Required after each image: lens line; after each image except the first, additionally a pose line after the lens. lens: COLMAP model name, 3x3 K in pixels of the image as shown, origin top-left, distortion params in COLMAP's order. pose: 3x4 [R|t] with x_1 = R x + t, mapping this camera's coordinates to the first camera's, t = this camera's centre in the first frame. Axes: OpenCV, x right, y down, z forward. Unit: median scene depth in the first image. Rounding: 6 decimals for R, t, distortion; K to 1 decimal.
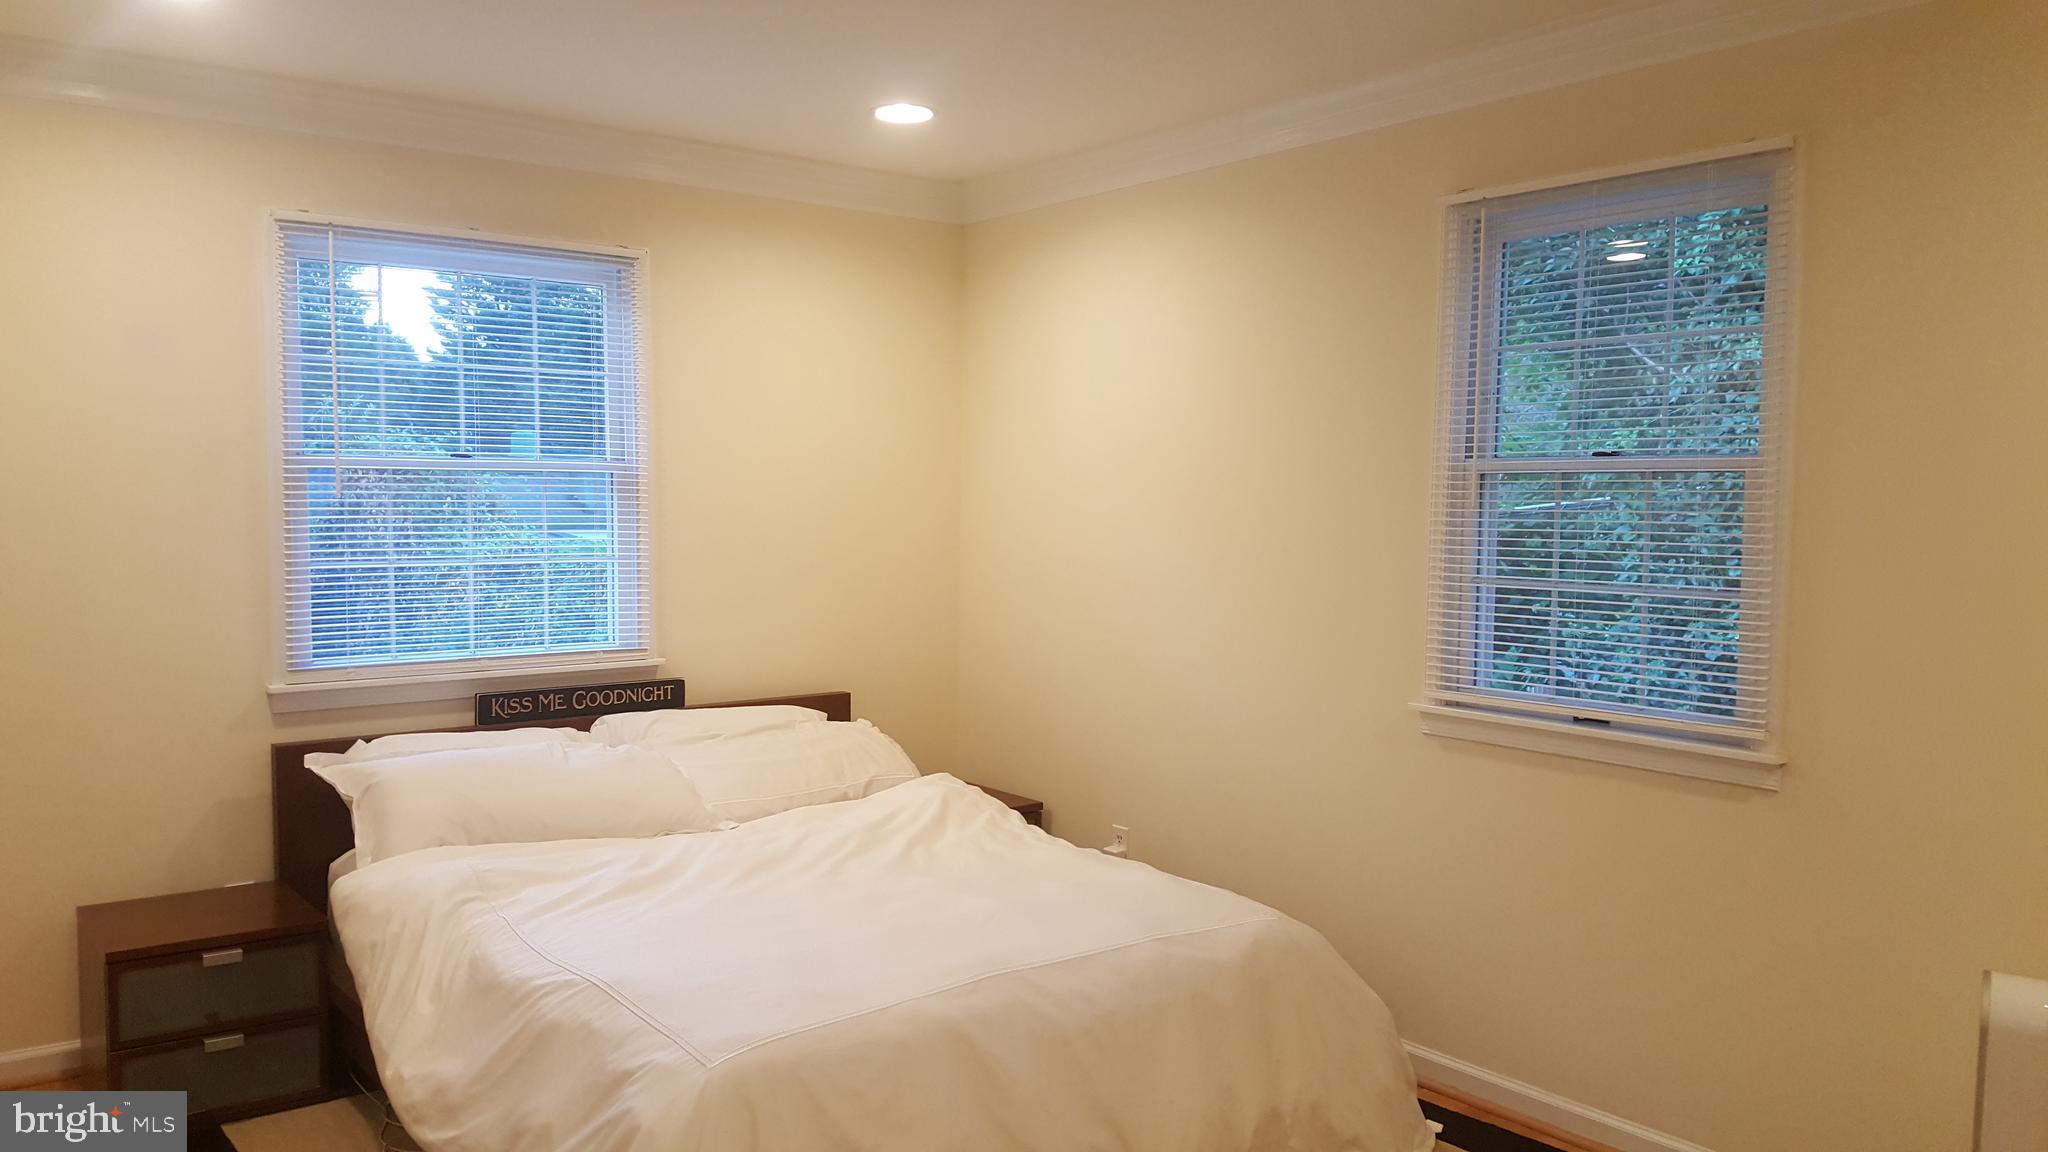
lens RADIAL K [[1496.5, 0, 1021.0], [0, 1496.5, 551.7], [0, 0, 1]] dist [0.239165, -0.426080]
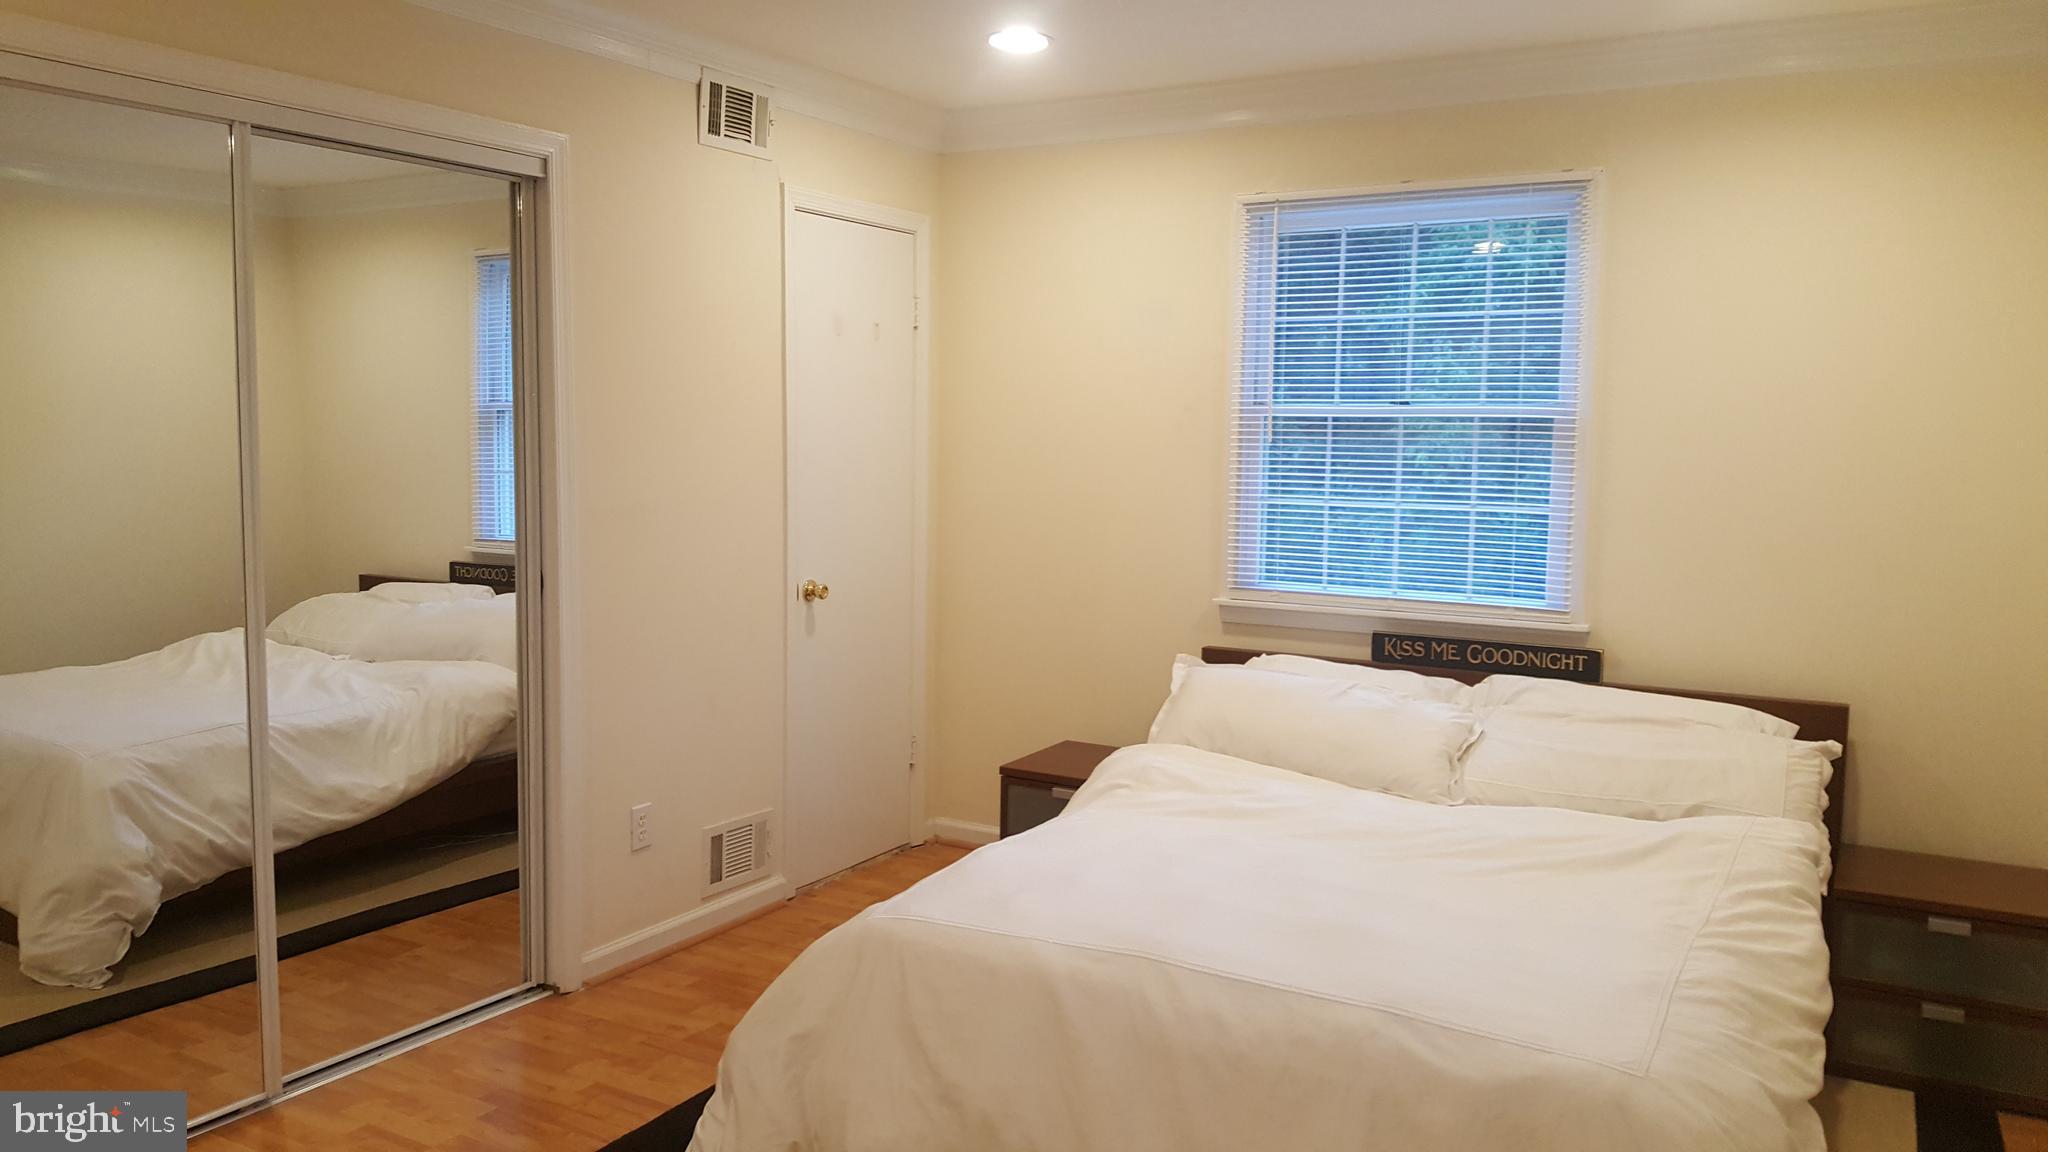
lens RADIAL K [[1524.2, 0, 995.7], [0, 1524.2, 586.8], [0, 0, 1]] dist [0.062710, -0.133024]
pose [[0.383128, 0.098357, -0.918444, 0.489185], [-0.047492, 0.995097, 0.086755, -0.015736], [0.922474, 0.010380, 0.385921, 0.342501]]
